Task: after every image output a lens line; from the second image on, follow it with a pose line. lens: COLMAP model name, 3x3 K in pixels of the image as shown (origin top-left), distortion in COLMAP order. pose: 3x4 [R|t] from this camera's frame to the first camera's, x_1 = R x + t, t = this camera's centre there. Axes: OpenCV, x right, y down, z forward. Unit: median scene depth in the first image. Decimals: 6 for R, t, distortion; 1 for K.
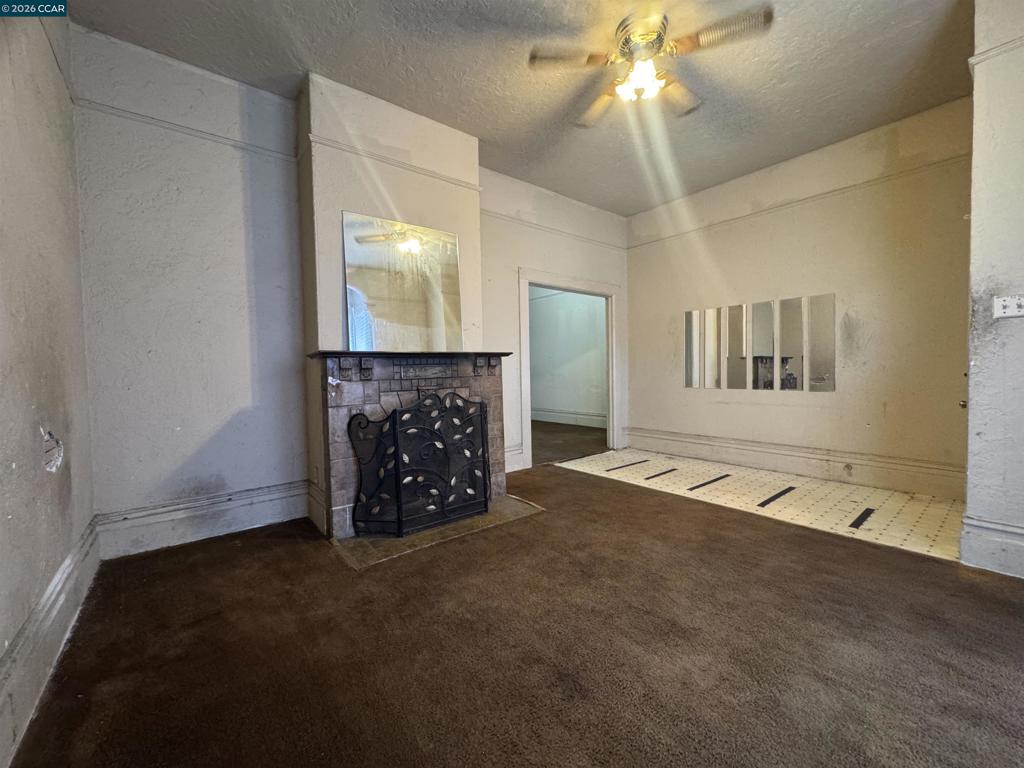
lens RADIAL K [[410.0, 0, 510.6], [0, 410.0, 380.8], [0, 0, 1]] dist [-0.004980, 0.000863]
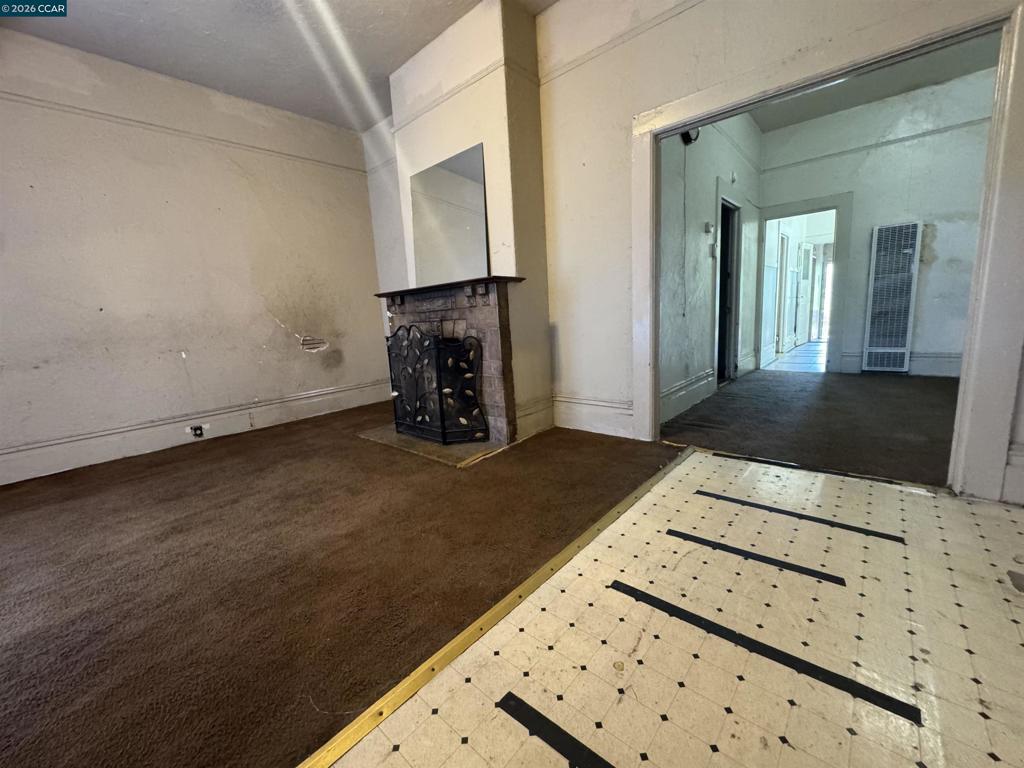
lens RADIAL K [[410.0, 0, 510.7], [0, 410.0, 382.3], [0, 0, 1]] dist [-0.004980, 0.000863]
pose [[0.169529, 0.172378, -0.970333, 0.978856], [0.033253, 0.983023, 0.180443, -0.009653], [0.984964, -0.062856, 0.160919, 1.062388]]
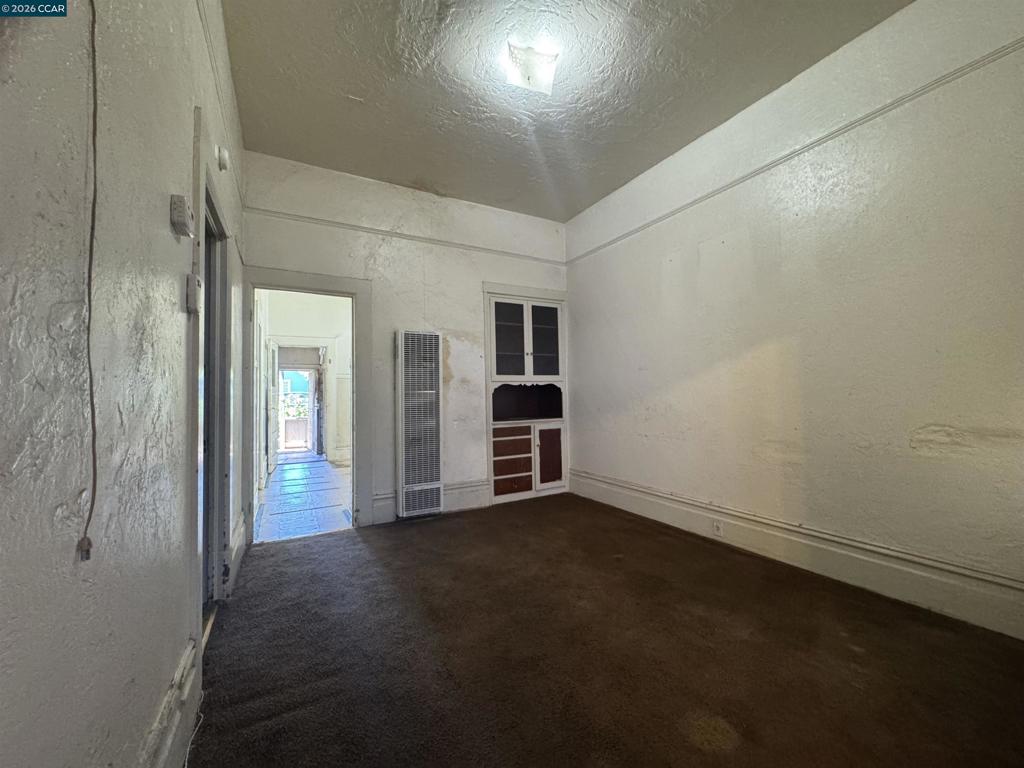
lens RADIAL K [[410.0, 0, 510.8], [0, 410.0, 381.5], [0, 0, 1]] dist [-0.004980, 0.000863]
pose [[0.985368, -0.001097, -0.170437, 0.101038], [-0.007783, 0.998646, -0.051428, -0.053247], [0.170263, 0.052002, 0.984026, 1.602073]]
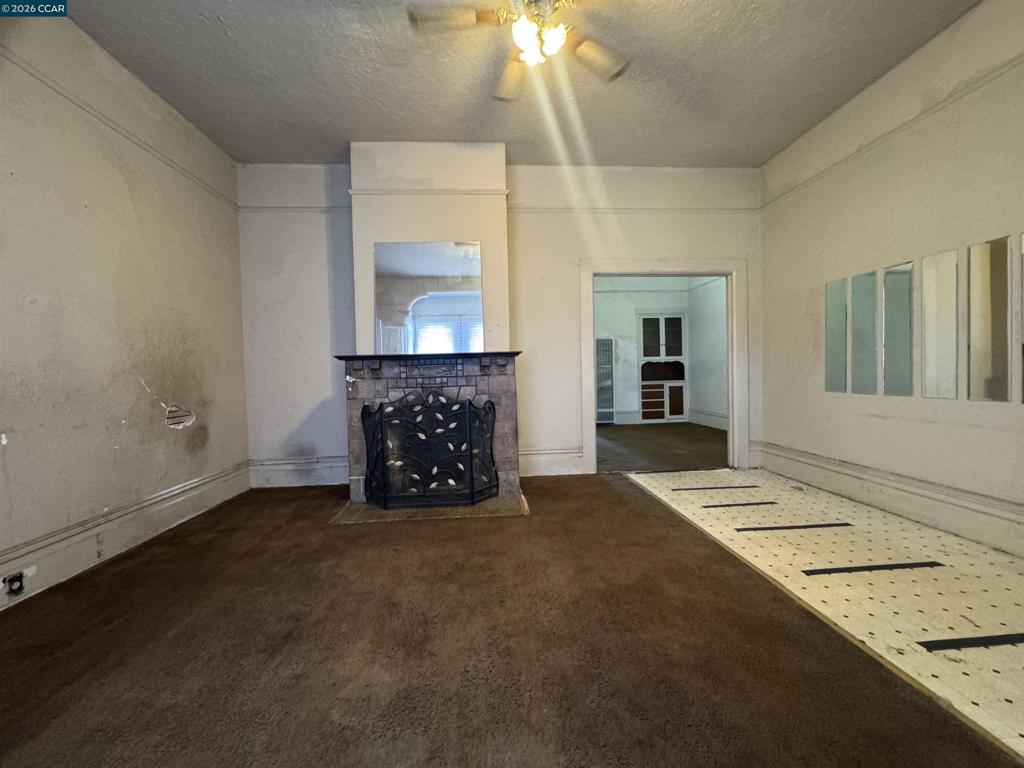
lens RADIAL K [[410.0, 0, 510.2], [0, 410.0, 381.0], [0, 0, 1]] dist [-0.004980, 0.000863]
pose [[0.822659, 0.010900, -0.568430, 0.648375], [-0.006664, 0.999932, 0.009530, -0.008127], [0.568495, -0.004052, 0.822676, 0.203472]]
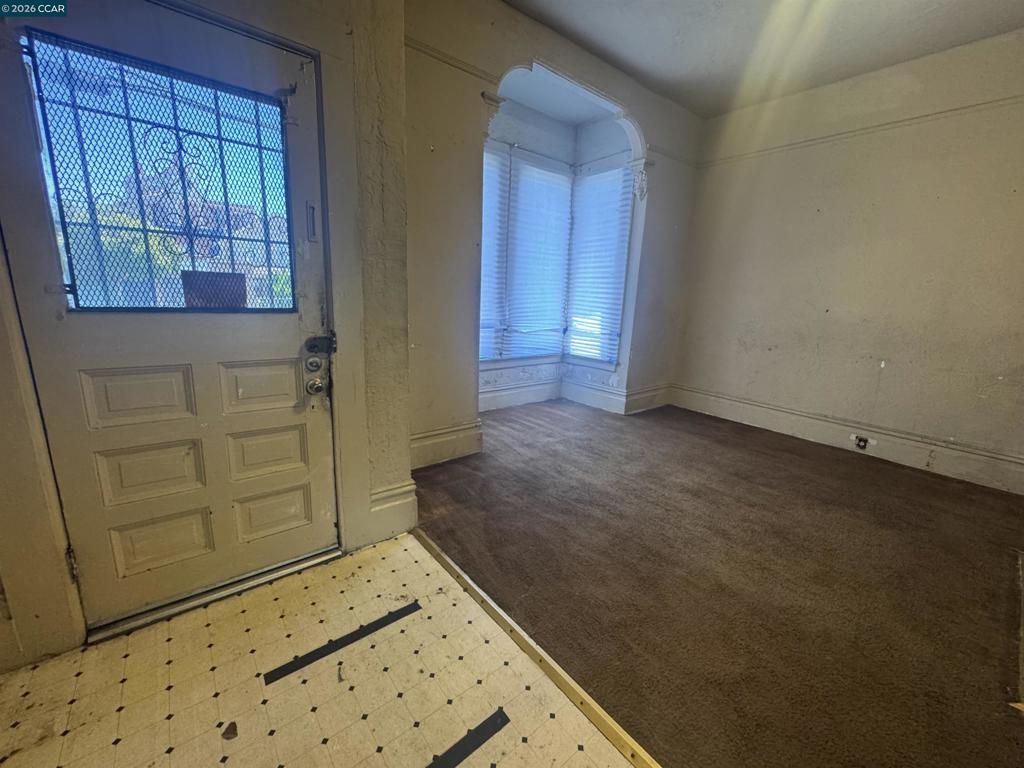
lens RADIAL K [[410.0, 0, 511.2], [0, 410.0, 382.7], [0, 0, 1]] dist [-0.004980, 0.000863]
pose [[-0.999644, -0.020302, -0.017340, 0.677223], [-0.023912, 0.969690, 0.243165, -0.110576], [0.011878, 0.243493, -0.969830, 1.432776]]
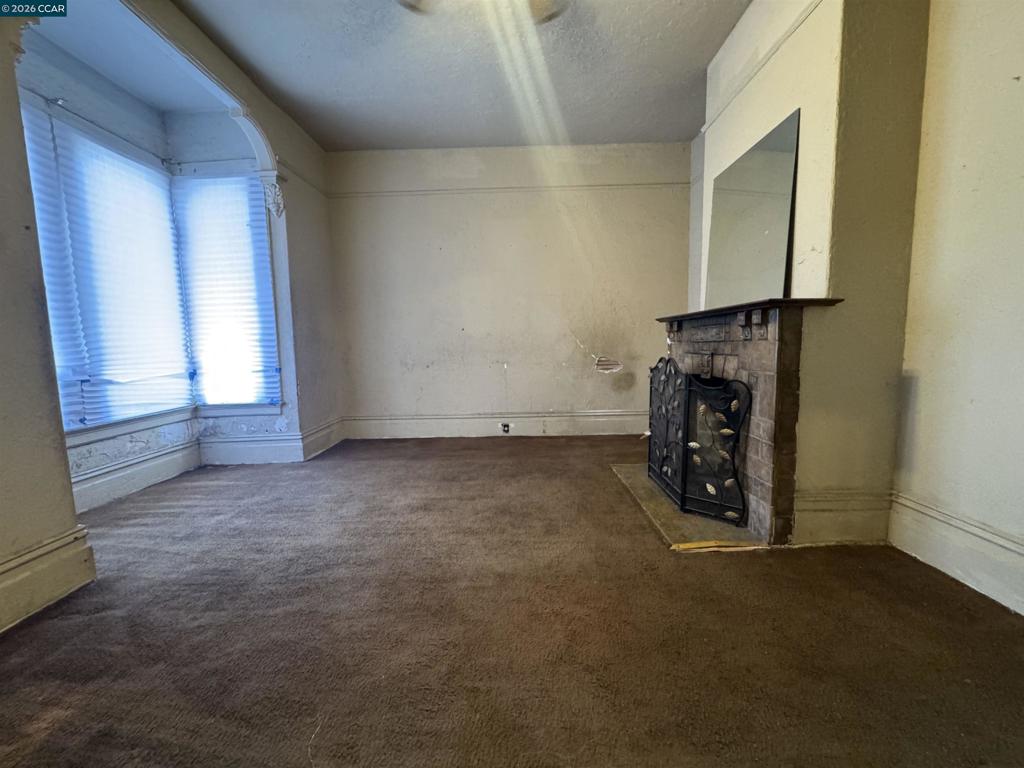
lens RADIAL K [[410.0, 0, 510.7], [0, 410.0, 382.4], [0, 0, 1]] dist [-0.004980, 0.000863]
pose [[-0.629859, 0.108140, -0.769145, 0.785648], [0.012735, 0.991565, 0.128983, -0.039714], [0.776605, 0.071446, -0.625923, 1.289160]]
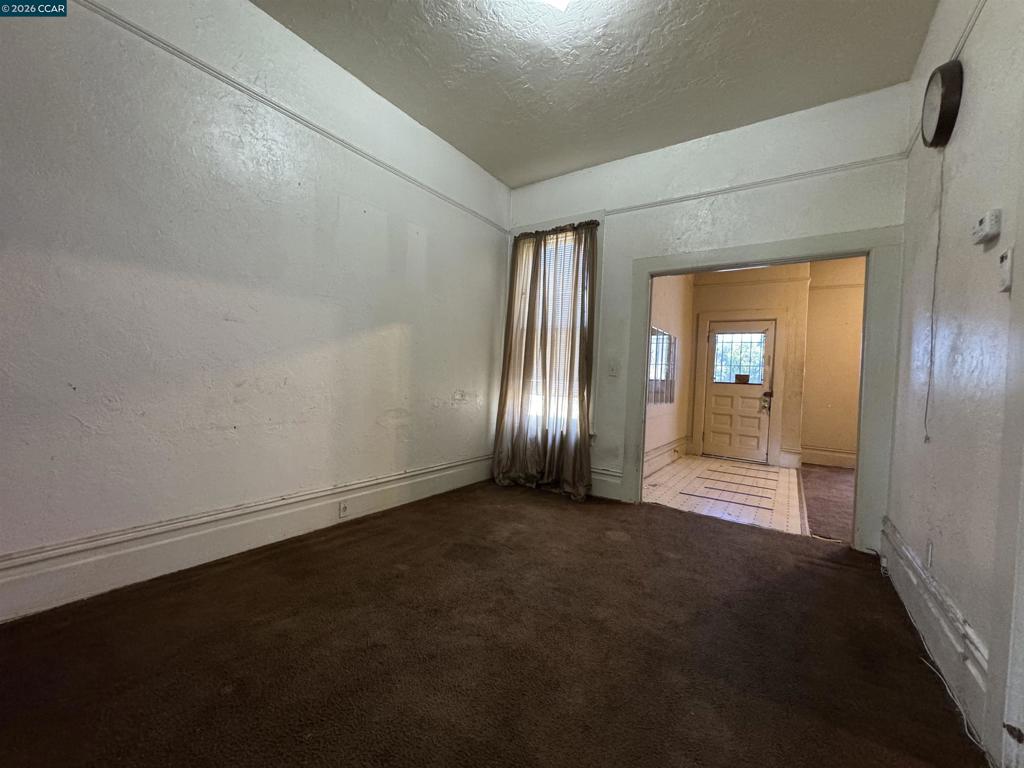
lens RADIAL K [[410.0, 0, 508.9], [0, 410.0, 386.1], [0, 0, 1]] dist [-0.004980, 0.000863]
pose [[-0.289752, -0.011528, 0.957032, -0.627650], [-0.015844, 0.999848, 0.007247, -0.048596], [-0.956971, -0.013063, -0.289890, 2.661616]]
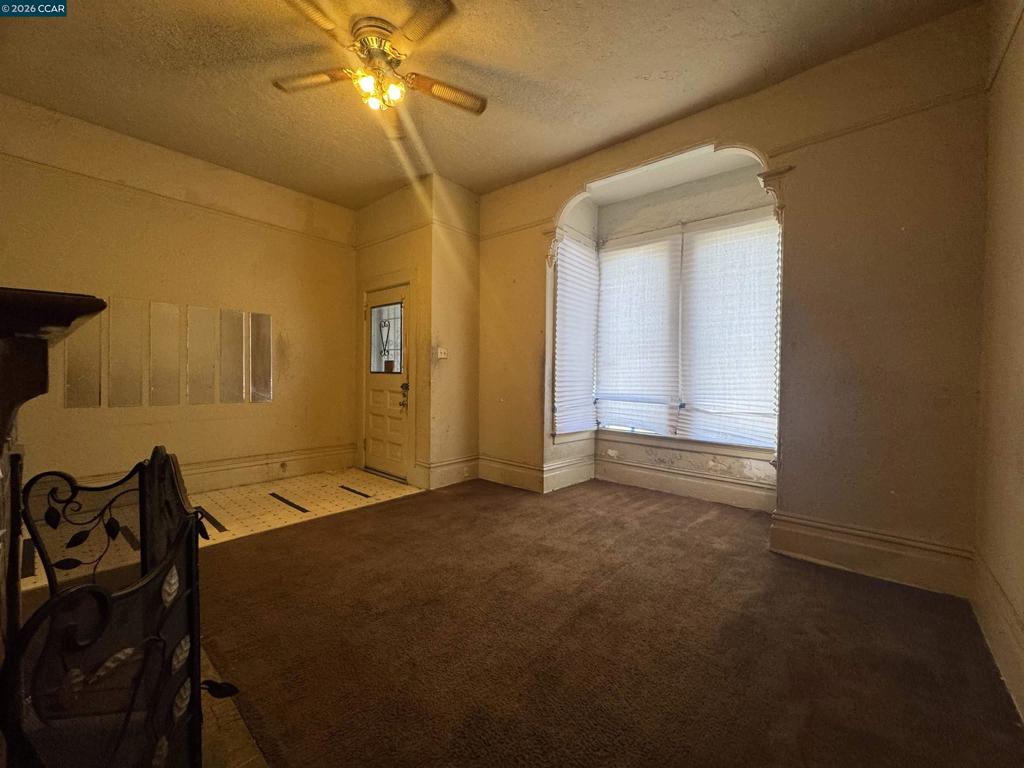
lens RADIAL K [[410.0, 0, 509.7], [0, 410.0, 382.8], [0, 0, 1]] dist [-0.004980, 0.000863]
pose [[-0.186445, -0.003582, 0.982459, -0.583430], [0.014057, 0.999881, 0.006313, -0.030438], [-0.982365, 0.014988, -0.186372, 0.742299]]
